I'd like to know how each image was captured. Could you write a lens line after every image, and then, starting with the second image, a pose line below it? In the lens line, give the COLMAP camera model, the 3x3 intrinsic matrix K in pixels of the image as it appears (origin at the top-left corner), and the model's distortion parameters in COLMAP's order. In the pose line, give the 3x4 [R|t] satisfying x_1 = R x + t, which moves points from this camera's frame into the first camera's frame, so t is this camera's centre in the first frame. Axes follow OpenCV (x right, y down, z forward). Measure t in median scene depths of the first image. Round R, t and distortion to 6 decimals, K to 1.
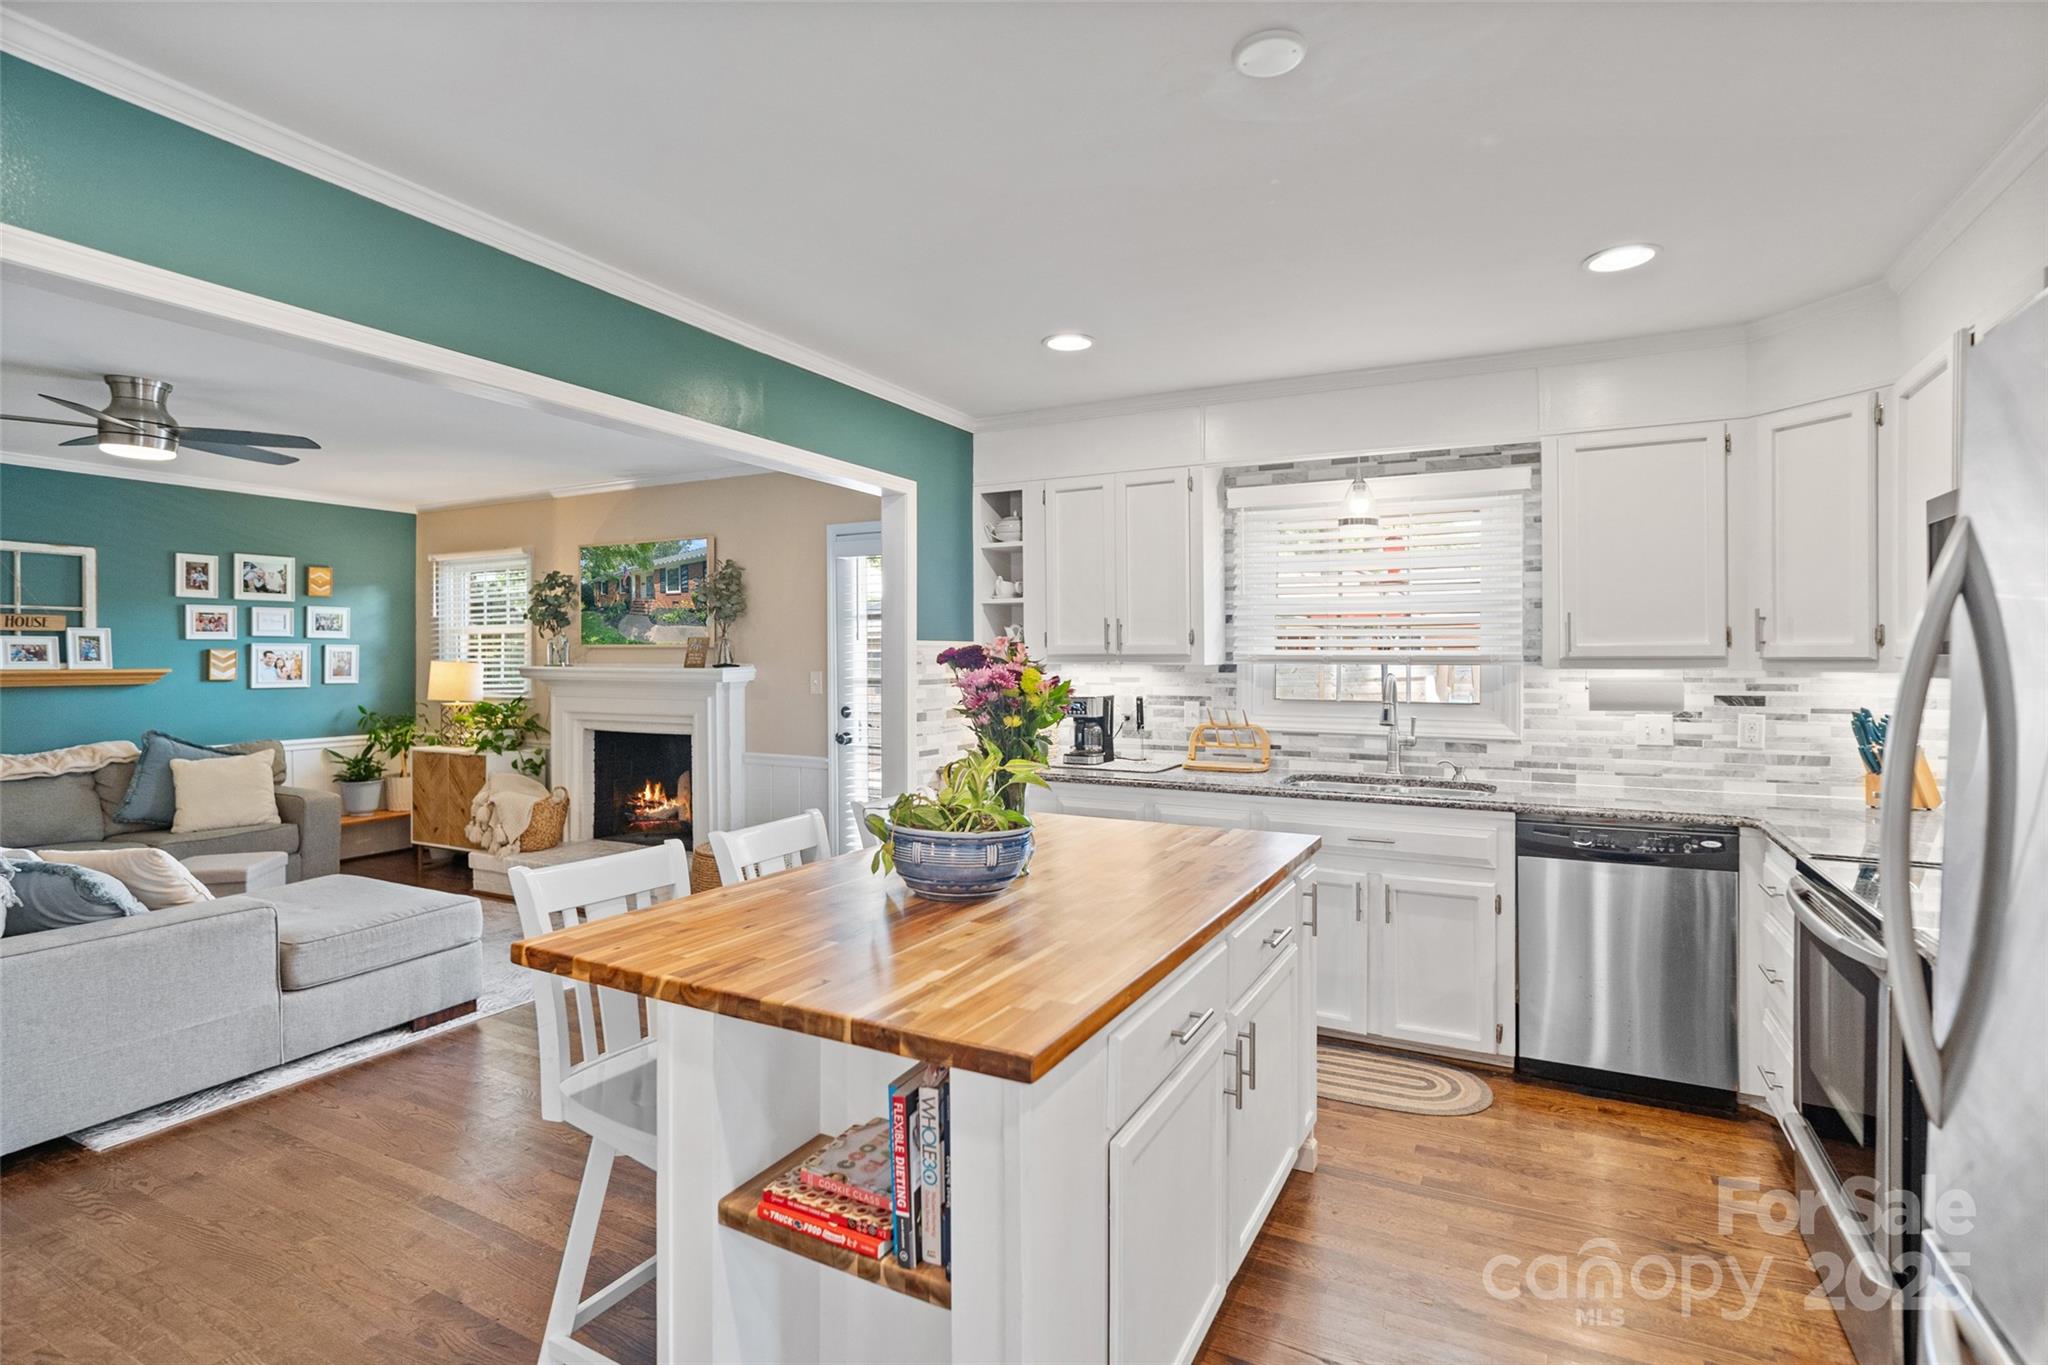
lens RADIAL K [[981.8, 0, 1023.9], [0, 981.8, 673.9], [0, 0, 1]] dist [-0.020482, 0.011962]
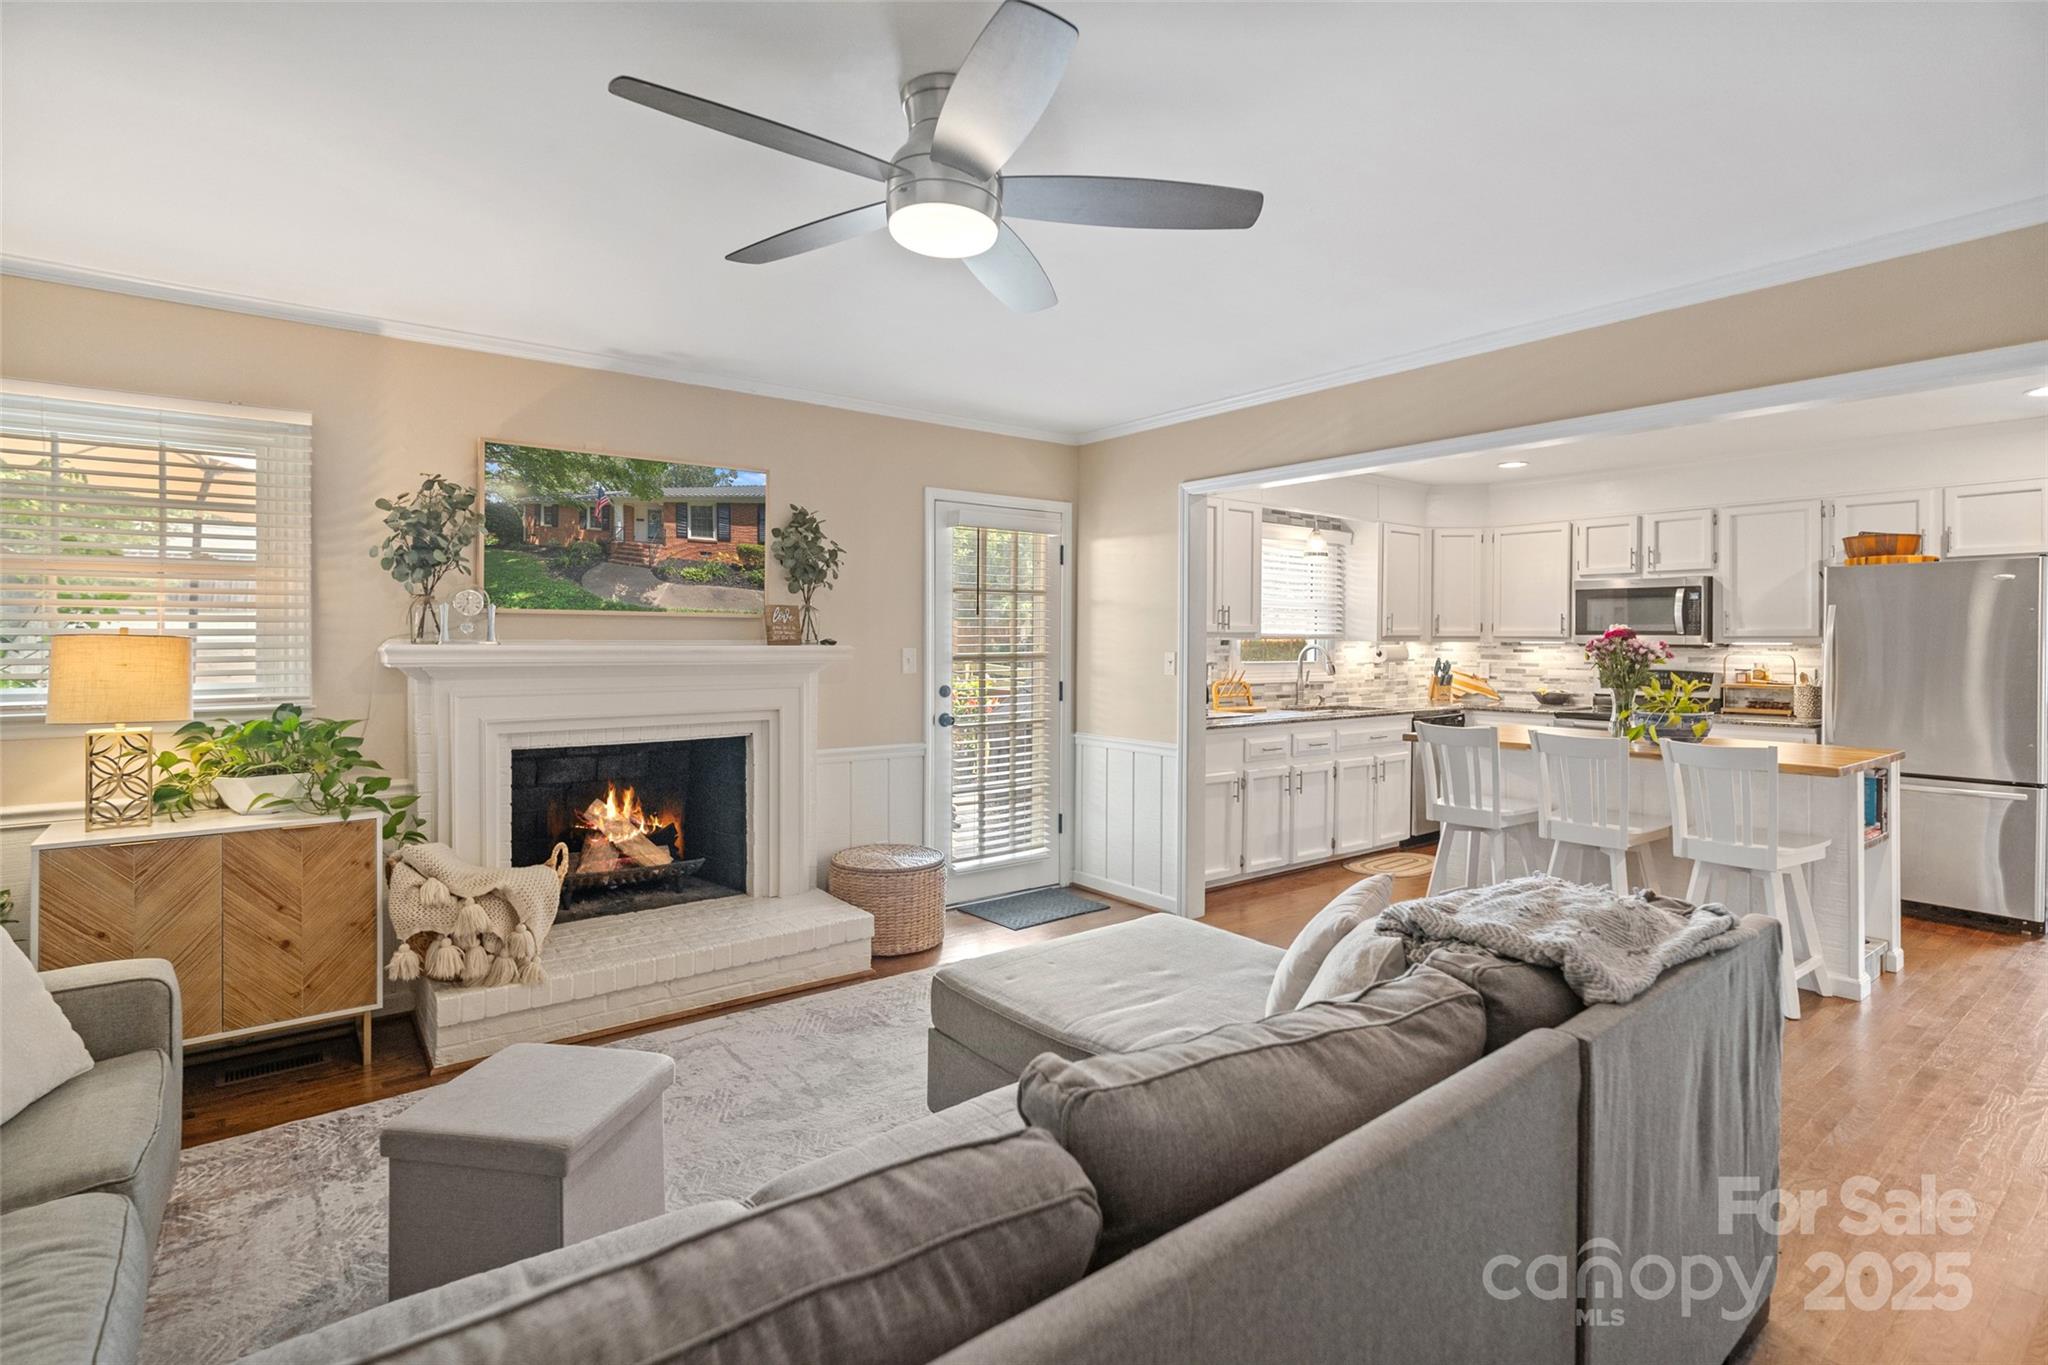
lens RADIAL K [[984.0, 0, 1025.9], [0, 984.0, 645.1], [0, 0, 1]] dist [-0.015576, 0.000259]
pose [[0.407786, -0.003139, 0.913072, -0.884708], [0.011387, 0.999934, -0.001648, -0.002225], [-0.913007, 0.011069, 0.407795, 0.479749]]
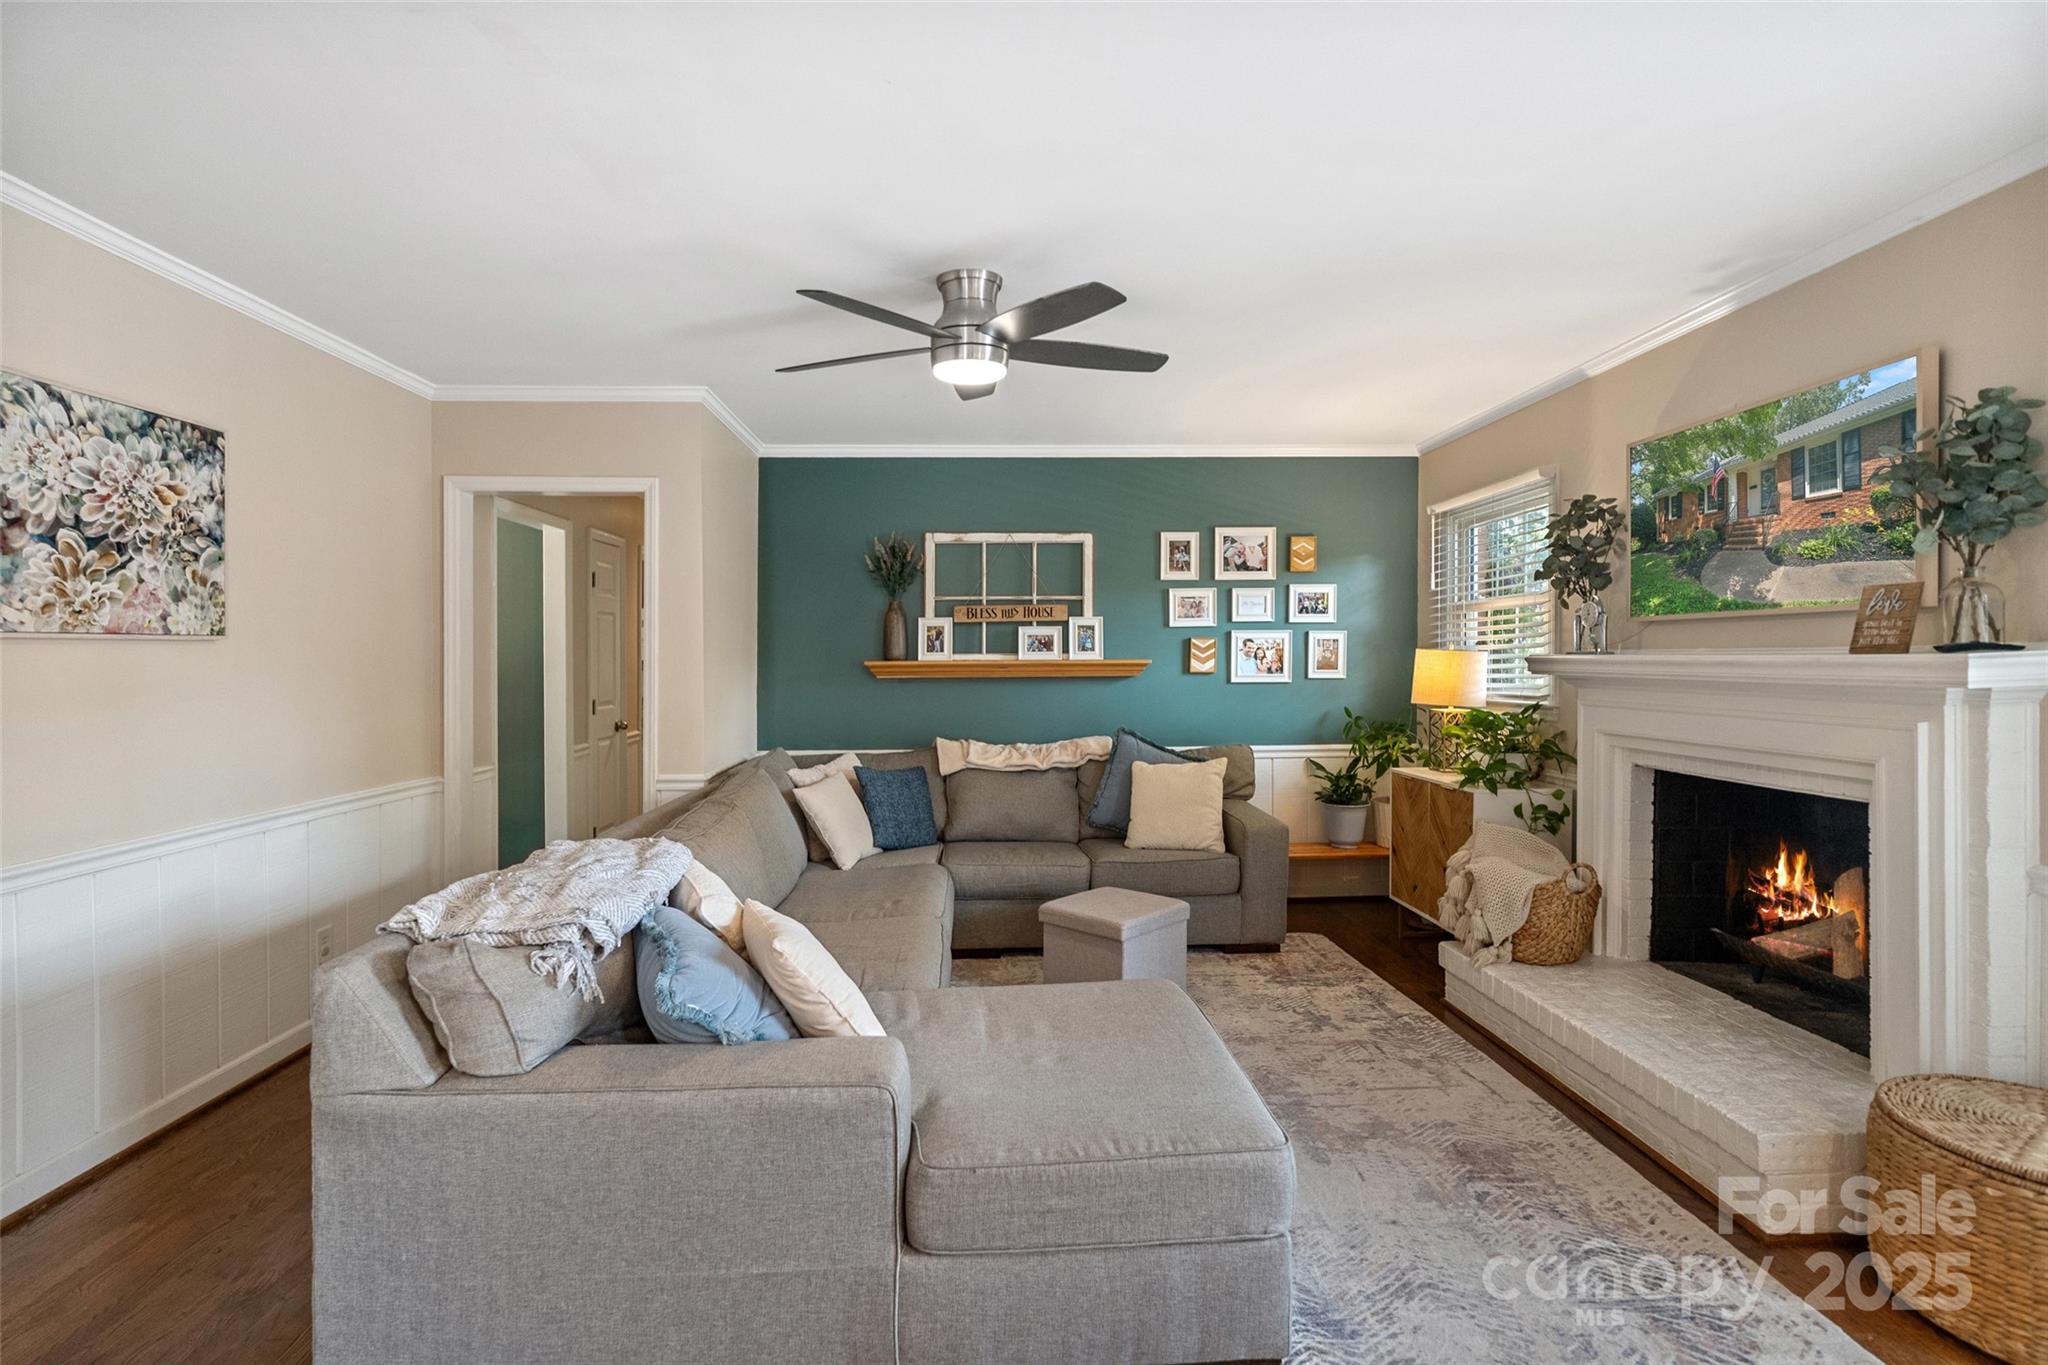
lens RADIAL K [[983.9, 0, 1016.3], [0, 983.9, 665.7], [0, 0, 1]] dist [-0.021351, 0.011092]
pose [[0.500297, 0.001732, -0.865852, -0.141883], [-0.009039, 0.999954, -0.003222, 0.004334], [0.865807, 0.009438, 0.500289, 0.416544]]
